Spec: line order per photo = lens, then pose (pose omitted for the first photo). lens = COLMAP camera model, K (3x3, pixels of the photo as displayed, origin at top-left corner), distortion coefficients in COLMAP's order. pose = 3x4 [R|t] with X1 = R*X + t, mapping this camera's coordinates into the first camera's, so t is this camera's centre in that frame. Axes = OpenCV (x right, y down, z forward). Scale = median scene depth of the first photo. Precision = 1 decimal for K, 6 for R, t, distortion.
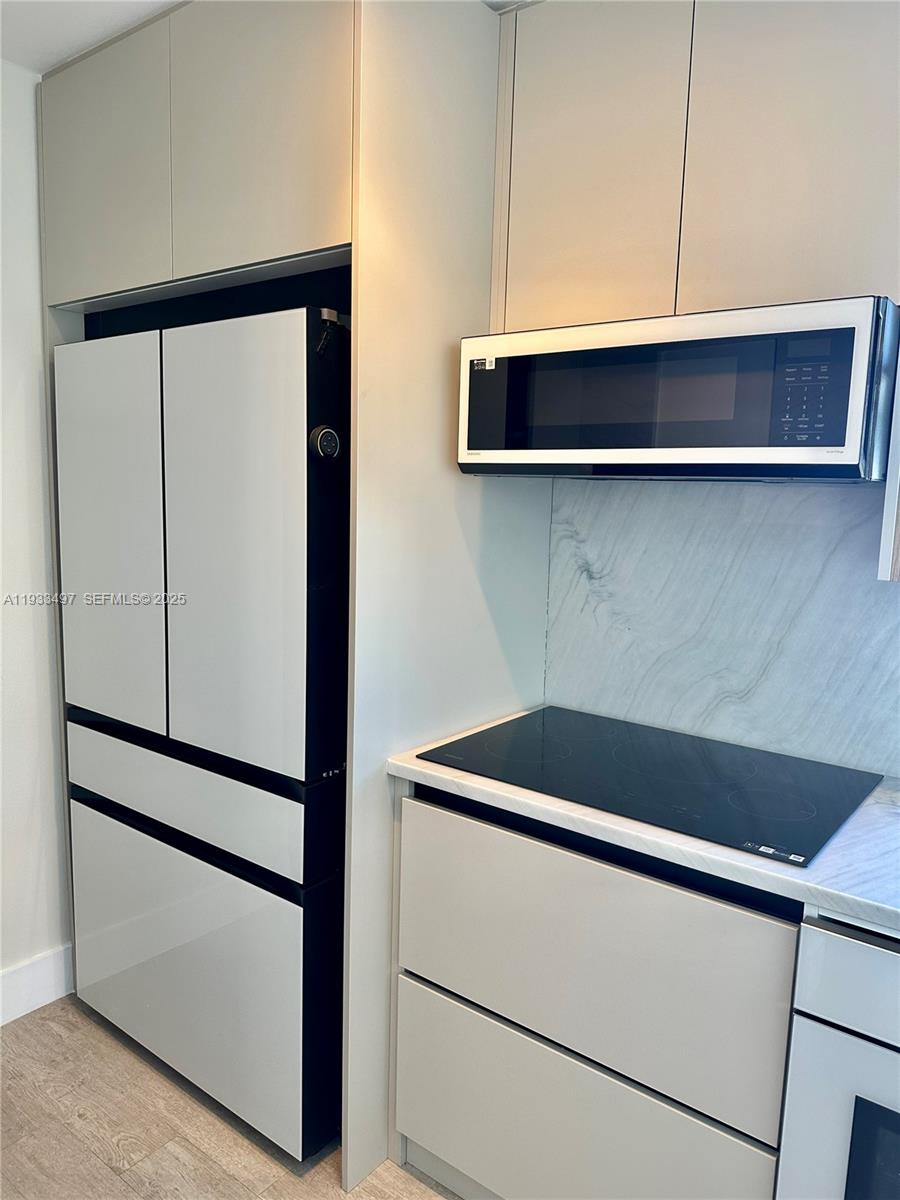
lens RADIAL K [[849.2, 0, 434.9], [0, 849.2, 602.6], [0, 0, 1]] dist [0.028760, -0.037269]
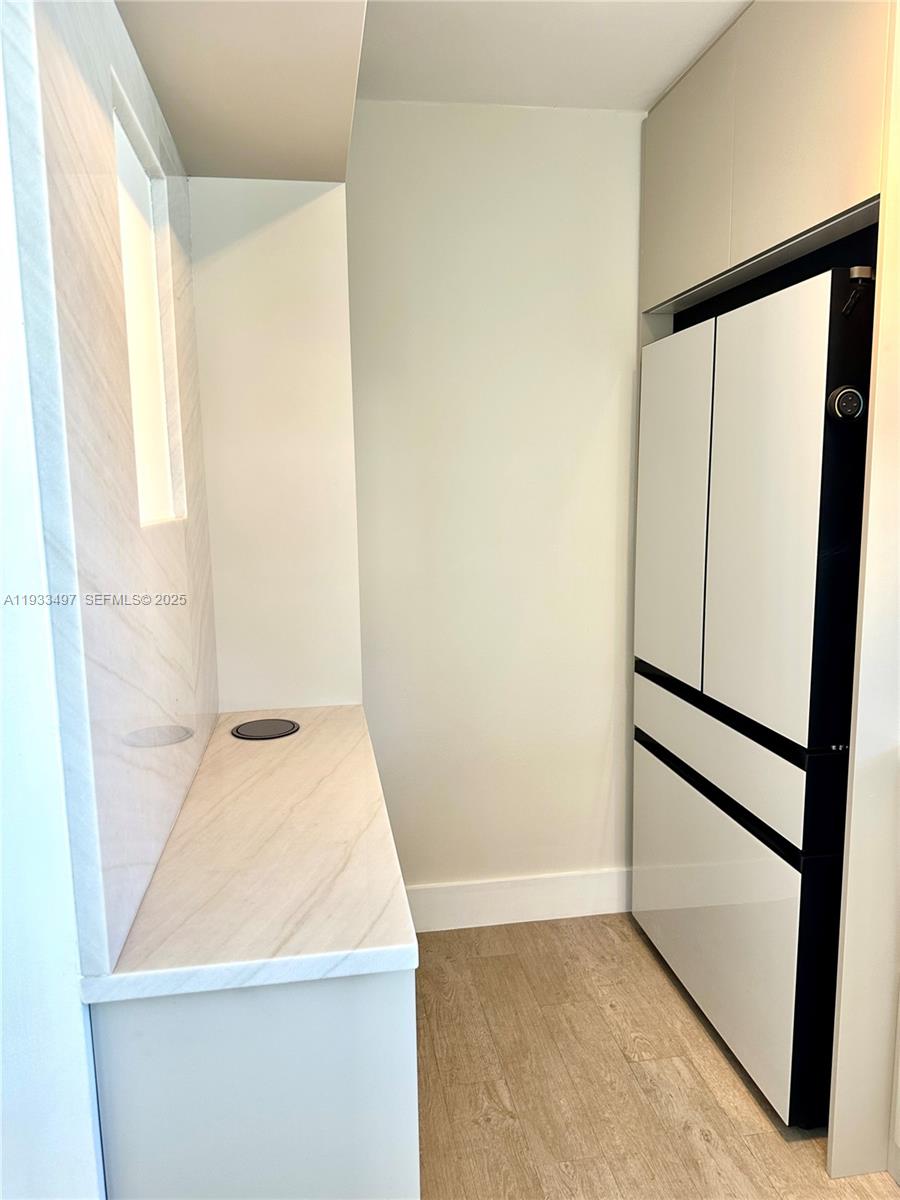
lens RADIAL K [[849.2, 0, 442.1], [0, 849.2, 605.0], [0, 0, 1]] dist [0.028760, -0.037269]
pose [[0.729627, 0.065466, -0.680705, 0.190299], [-0.062328, 0.997630, 0.029138, 0.037666], [0.680999, 0.021167, 0.731978, -0.027415]]
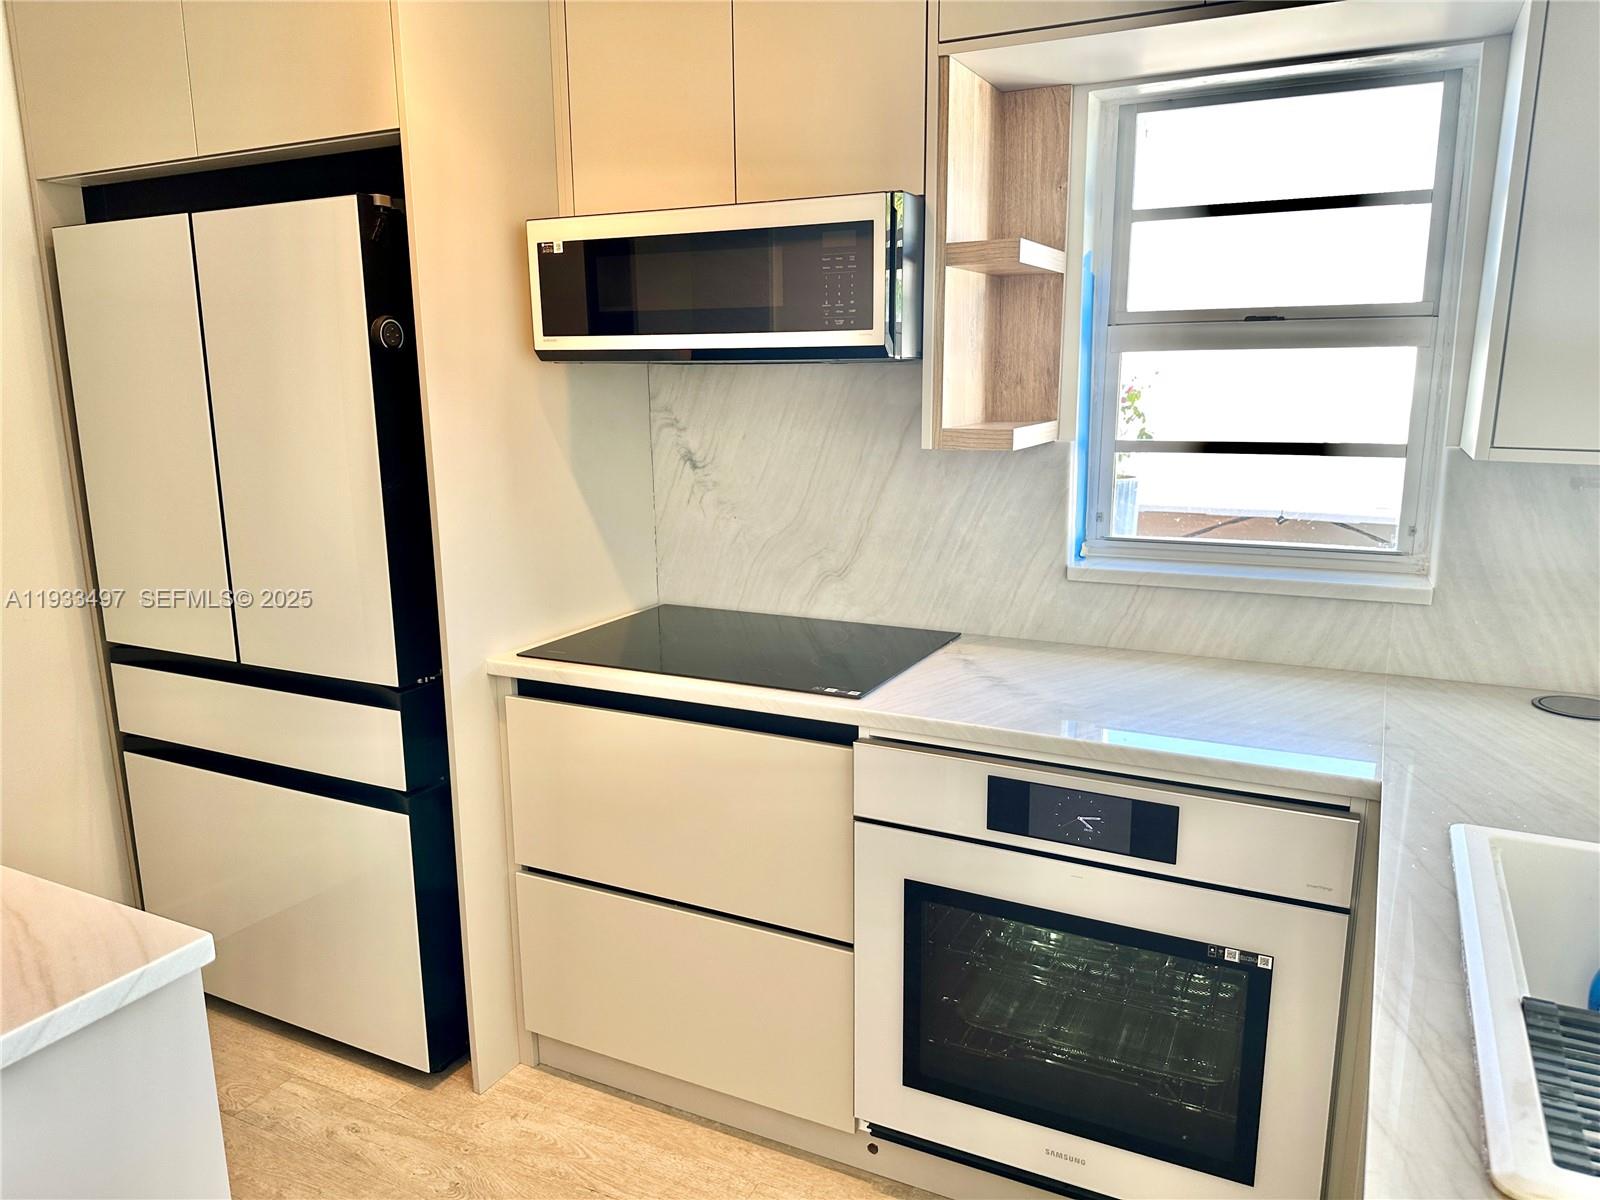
lens RADIAL K [[1132.3, 0, 806.7], [0, 1132.3, 610.6], [0, 0, 1]] dist [0.028760, -0.037269]
pose [[0.978310, -0.074577, 0.193256, 0.055409], [0.061062, 0.995314, 0.074977, 0.050888], [-0.197942, -0.061550, 0.978279, -0.339598]]
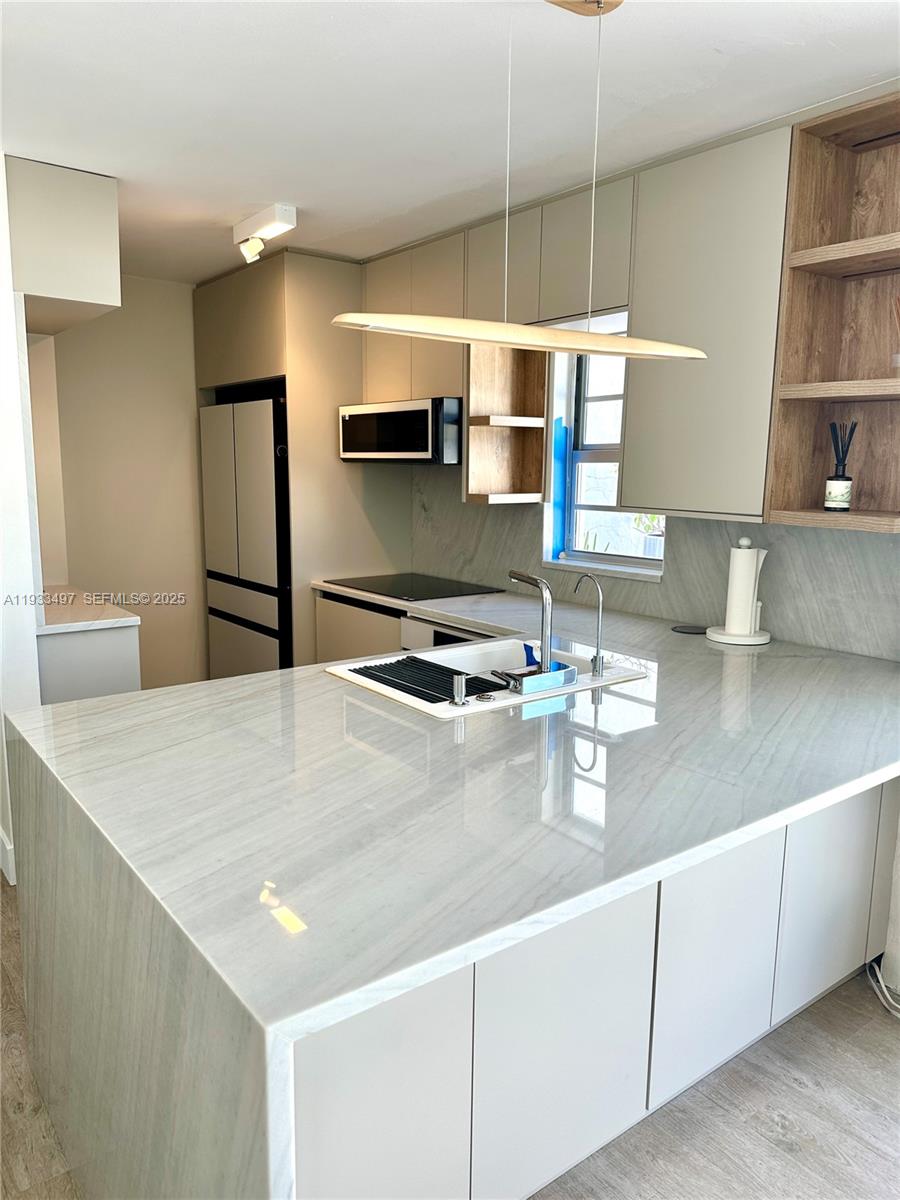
lens RADIAL K [[849.2, 0, 484.3], [0, 849.2, 620.6], [0, 0, 1]] dist [0.028760, -0.037269]
pose [[0.975122, 0.028808, -0.219790, 0.919775], [-0.021999, 0.999201, 0.033366, 0.196010], [0.220575, -0.027701, 0.974977, -1.206307]]
